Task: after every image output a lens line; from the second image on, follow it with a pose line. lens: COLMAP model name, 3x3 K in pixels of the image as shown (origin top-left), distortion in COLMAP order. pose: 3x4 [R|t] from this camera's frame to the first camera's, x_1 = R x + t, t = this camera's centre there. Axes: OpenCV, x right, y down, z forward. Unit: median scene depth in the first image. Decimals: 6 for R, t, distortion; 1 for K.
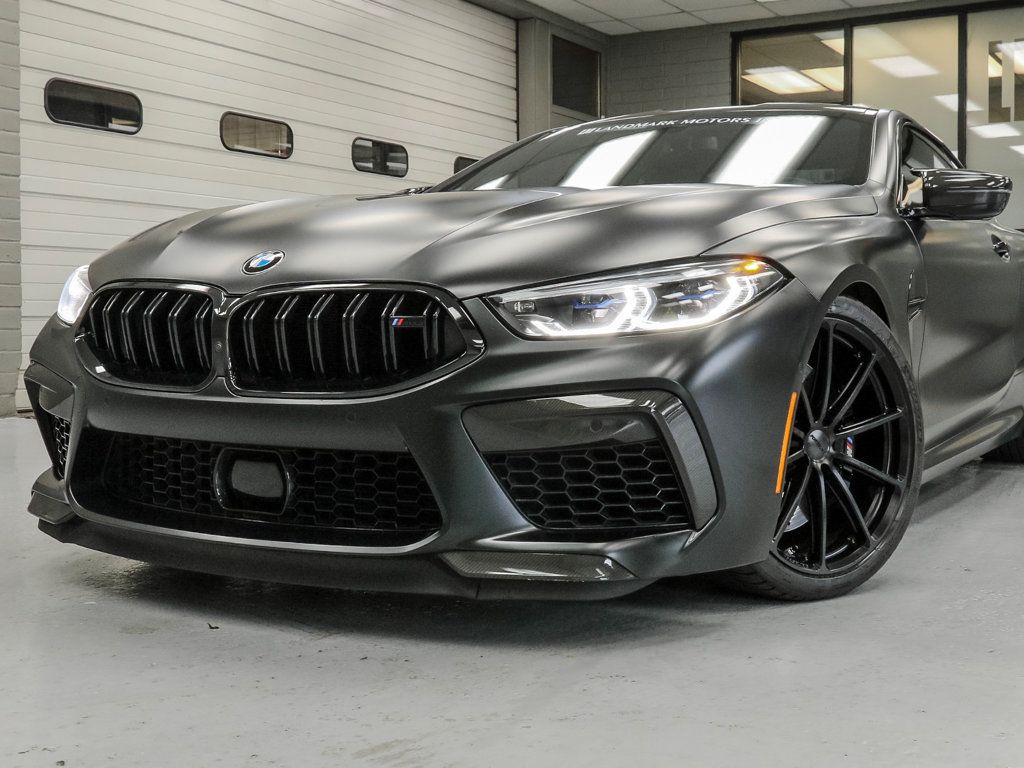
lens RADIAL K [[931.4, 0, 510.0], [0, 931.4, 378.4], [0, 0, 1]] dist [0.016368, -0.028135]
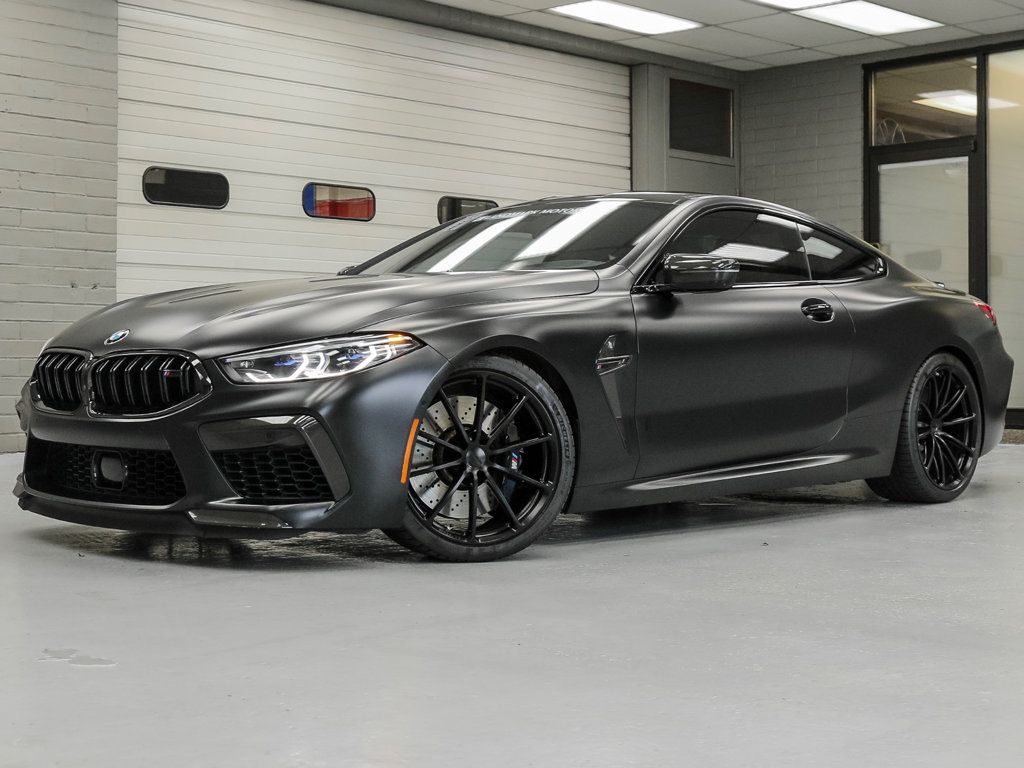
lens RADIAL K [[1067.8, 0, 511.2], [0, 1067.8, 389.6], [0, 0, 1]] dist [0.015538, 0.000000]
pose [[0.976008, 0.007179, -0.217615, 0.730142], [-0.016770, 0.998966, -0.042256, 0.033048], [0.217086, 0.044892, 0.975120, -0.611082]]
